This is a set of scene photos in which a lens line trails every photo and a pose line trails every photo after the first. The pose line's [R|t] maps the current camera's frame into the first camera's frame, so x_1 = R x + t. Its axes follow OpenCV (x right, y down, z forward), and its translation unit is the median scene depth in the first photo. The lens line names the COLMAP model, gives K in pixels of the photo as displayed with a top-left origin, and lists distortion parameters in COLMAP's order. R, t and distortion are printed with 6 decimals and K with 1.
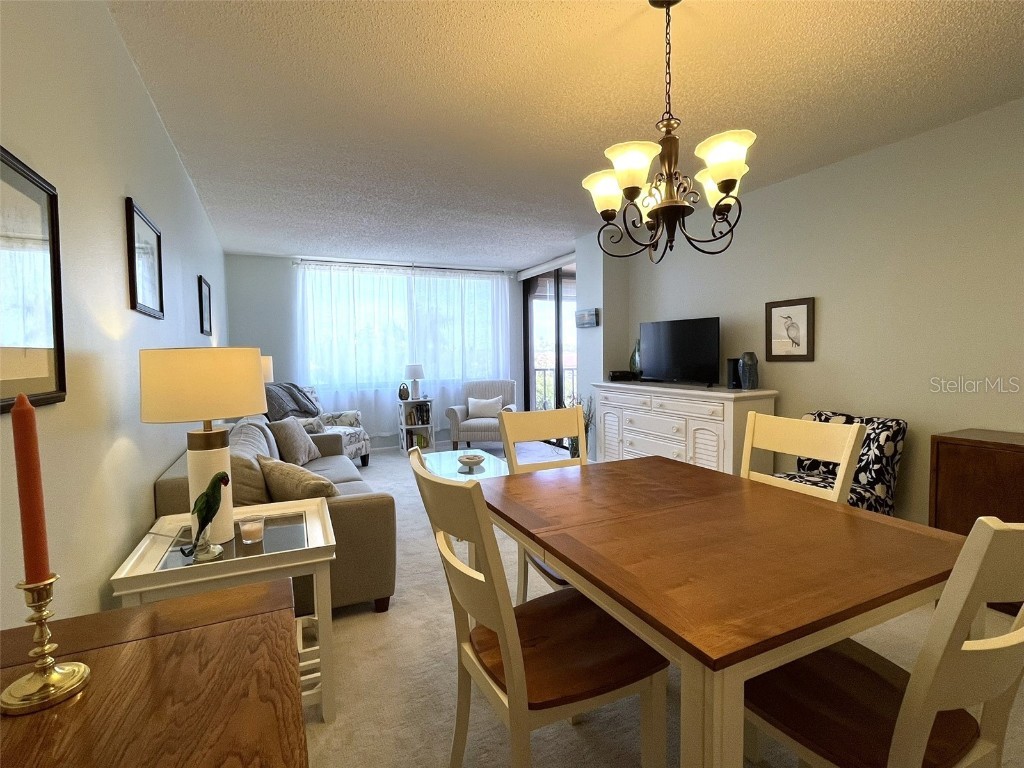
lens RADIAL K [[496.1, 0, 508.8], [0, 496.1, 382.1], [0, 0, 1]] dist [-0.004629, -0.000888]
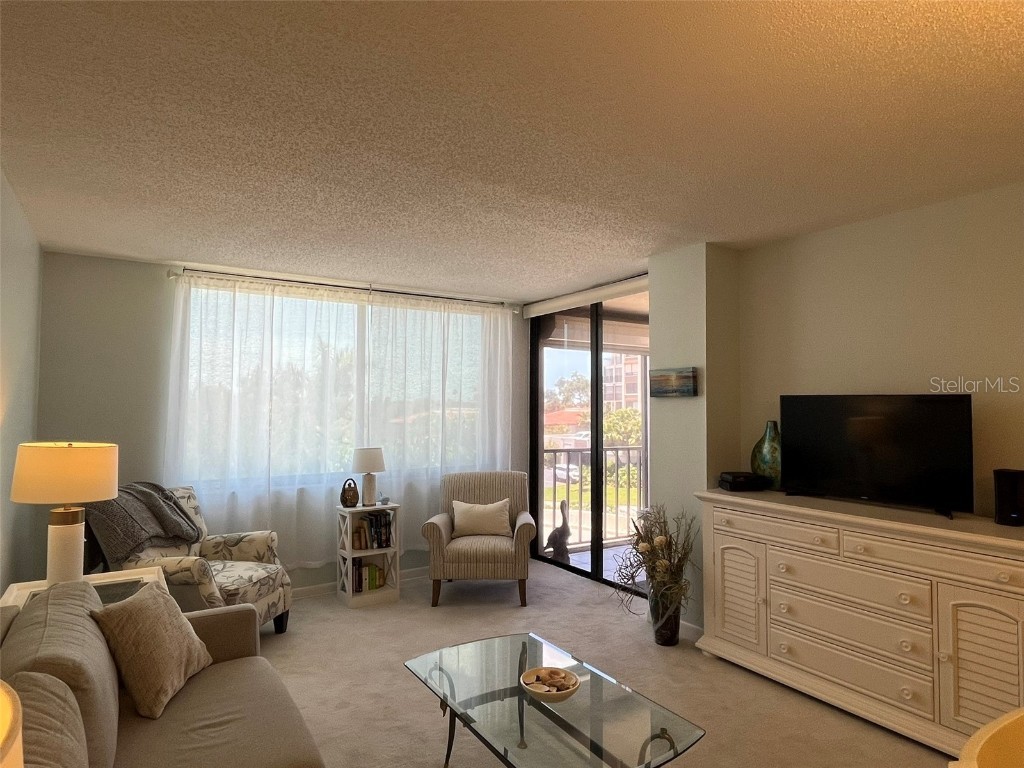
lens RADIAL K [[606.1, 0, 512.0], [0, 606.1, 384.0], [0, 0, 1]] dist [-0.008186, -0.002435]
pose [[0.991465, 0.024513, 0.128047, -0.115594], [-0.012147, 0.995261, -0.096474, -0.044267], [-0.129805, 0.094095, 0.987065, 0.242622]]
